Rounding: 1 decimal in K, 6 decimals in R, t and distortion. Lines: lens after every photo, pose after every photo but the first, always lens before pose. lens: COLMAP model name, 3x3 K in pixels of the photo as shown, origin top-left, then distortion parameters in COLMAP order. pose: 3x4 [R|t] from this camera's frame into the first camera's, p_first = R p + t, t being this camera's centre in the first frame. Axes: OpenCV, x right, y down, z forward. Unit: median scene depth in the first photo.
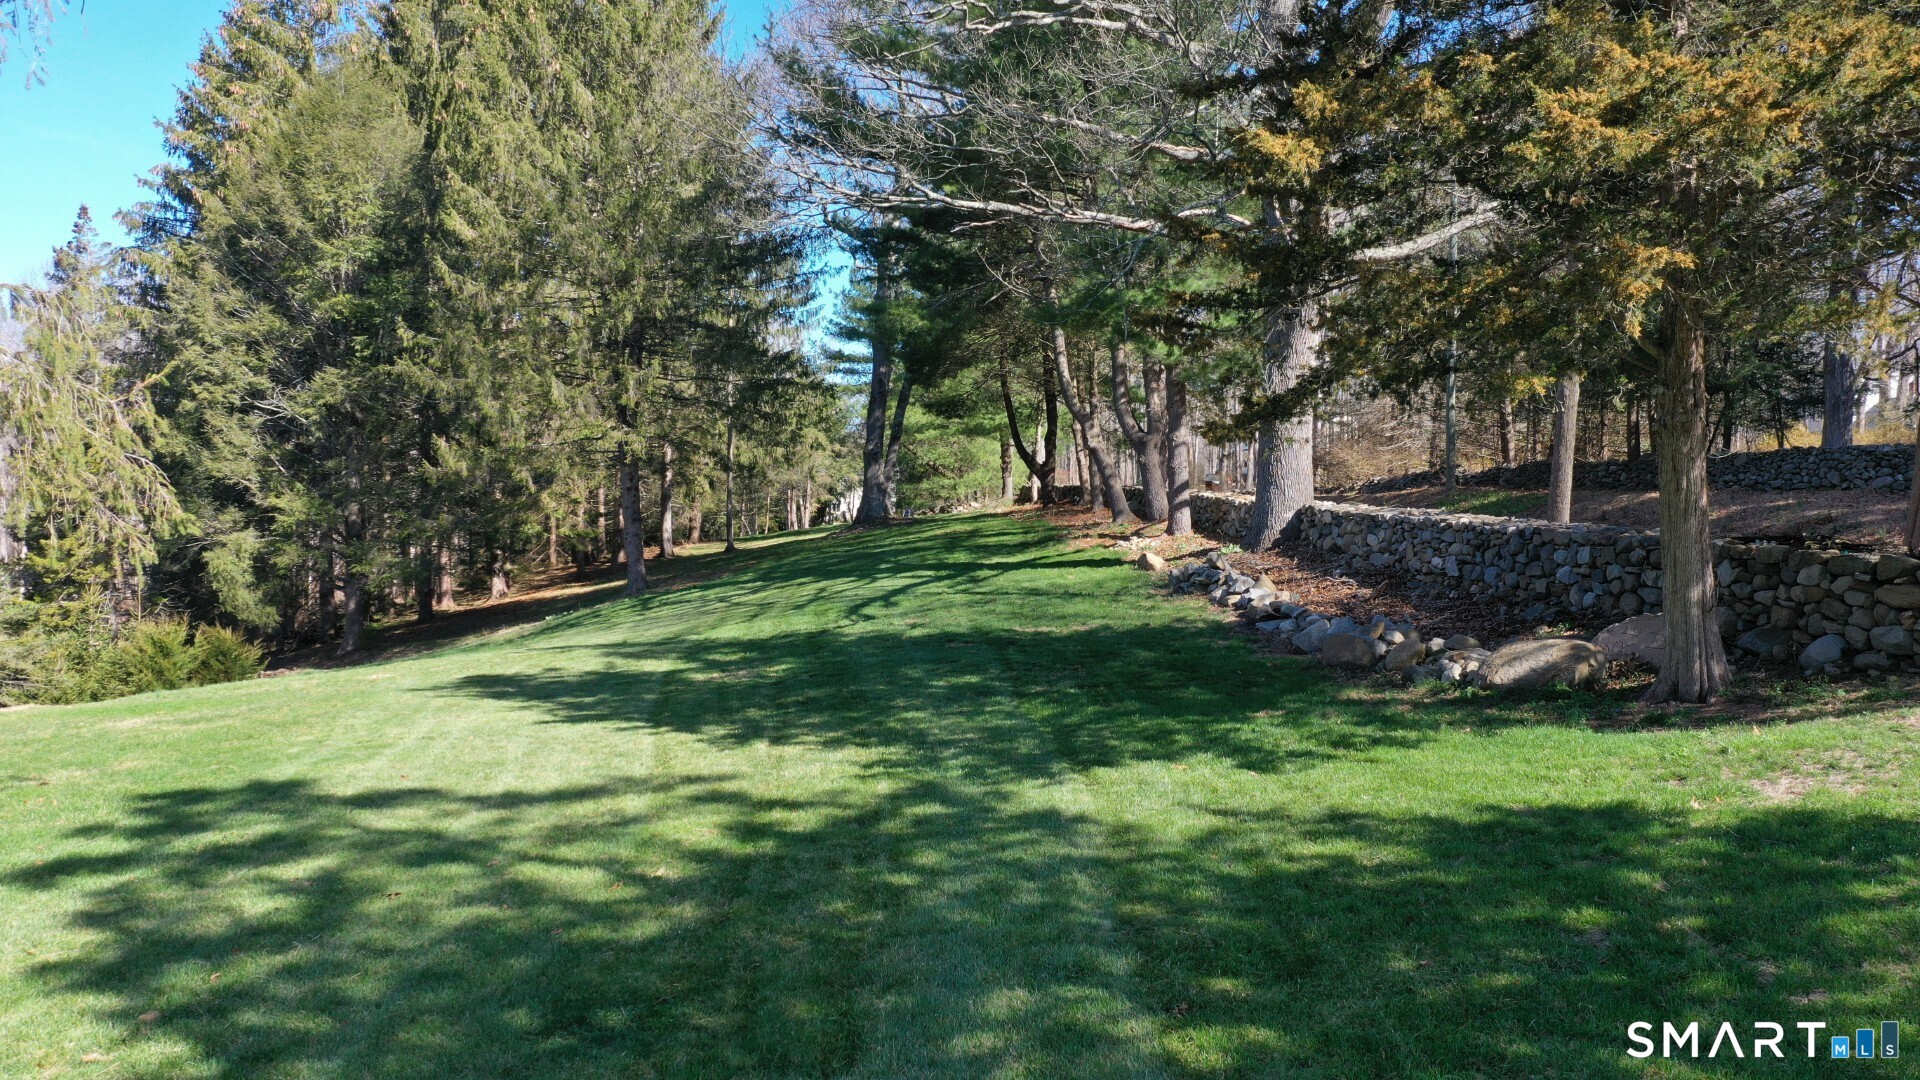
lens RADIAL K [[1467.3, 0, 958.1], [0, 1467.3, 533.0], [0, 0, 1]] dist [0.001633, 0.001664]
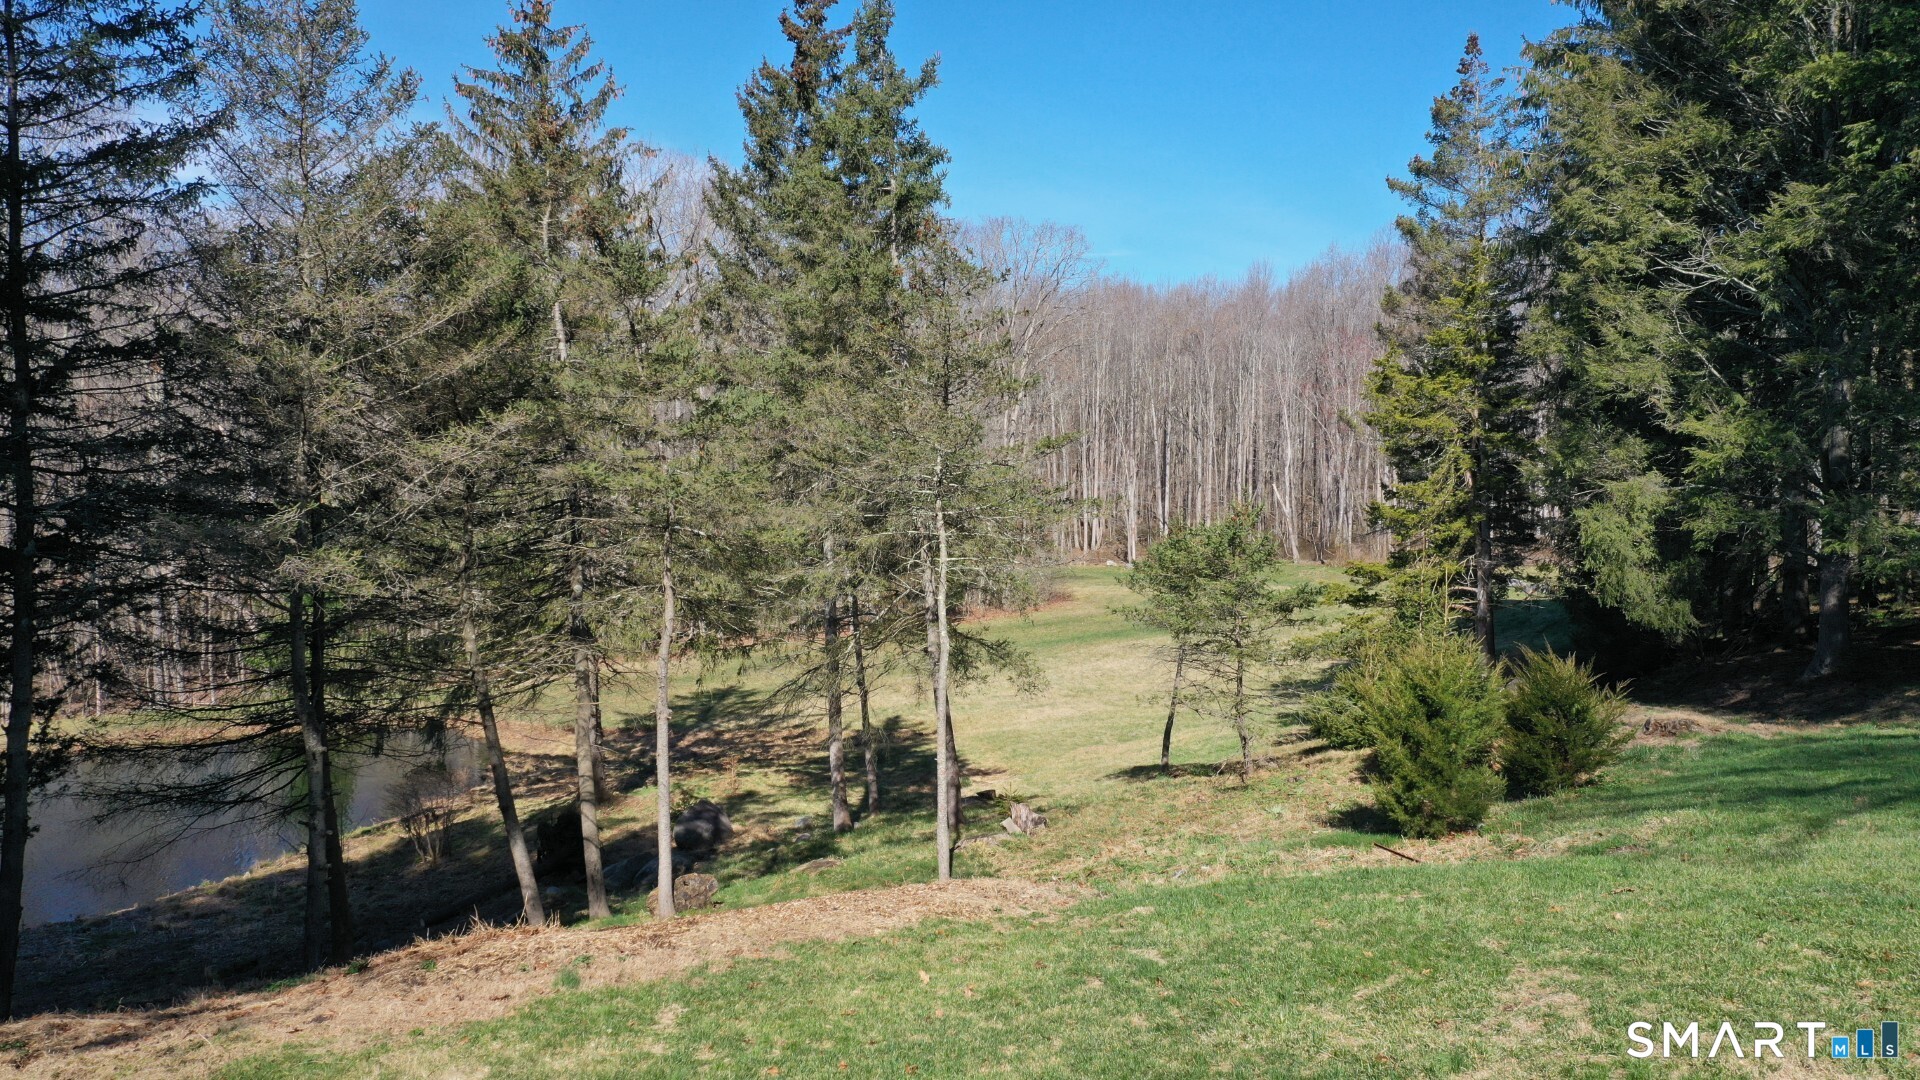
lens RADIAL K [[1467.3, 0, 958.8], [0, 1467.3, 534.7], [0, 0, 1]] dist [0.001633, 0.001664]
pose [[0.584355, 0.045131, -0.810242, -0.151056], [-0.002741, 0.998556, 0.053644, -0.008505], [0.811494, -0.029126, 0.583635, 0.399118]]
